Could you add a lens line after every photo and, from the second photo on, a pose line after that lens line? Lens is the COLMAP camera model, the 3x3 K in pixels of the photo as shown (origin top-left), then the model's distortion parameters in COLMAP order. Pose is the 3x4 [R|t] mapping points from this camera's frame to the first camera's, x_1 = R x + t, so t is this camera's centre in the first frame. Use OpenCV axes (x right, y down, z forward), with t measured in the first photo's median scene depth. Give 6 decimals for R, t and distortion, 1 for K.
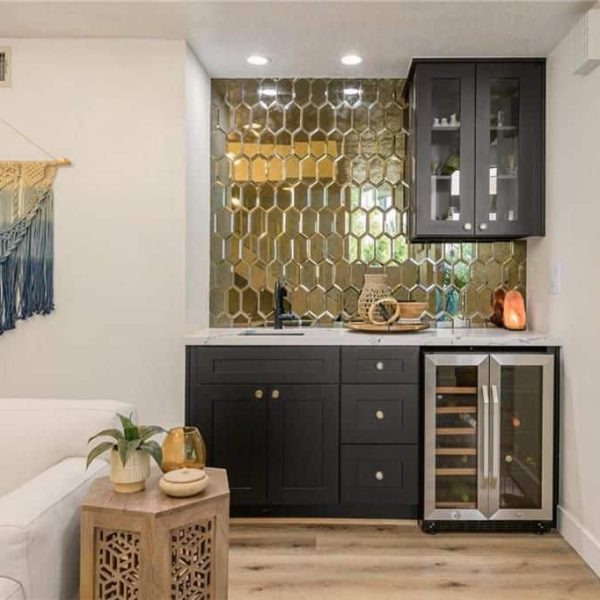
lens RADIAL K [[585.9, 0, 299.6], [0, 585.9, 284.3], [0, 0, 1]] dist [0.011428, 0.005634]
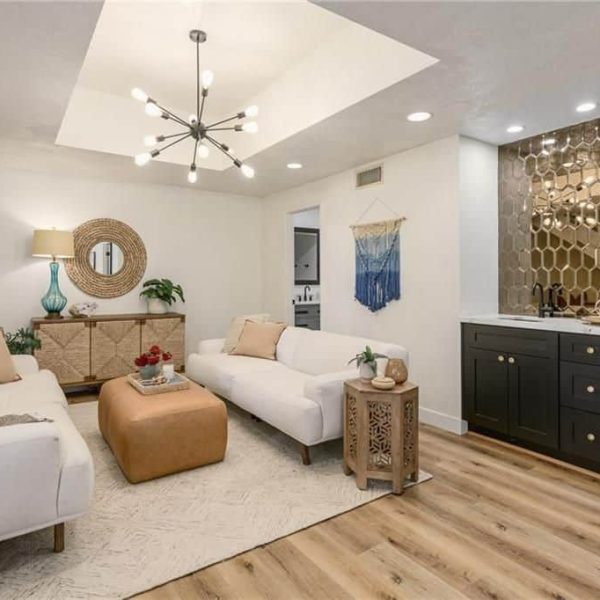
lens RADIAL K [[429.5, 0, 300.0], [0, 429.5, 300.0], [0, 0, 1]] dist [0.002049, -0.000543]
pose [[0.552047, 0.037126, -0.832986, 0.555555], [-0.007006, 0.999180, 0.039890, -0.001500], [0.833784, -0.016185, 0.551854, -0.027268]]
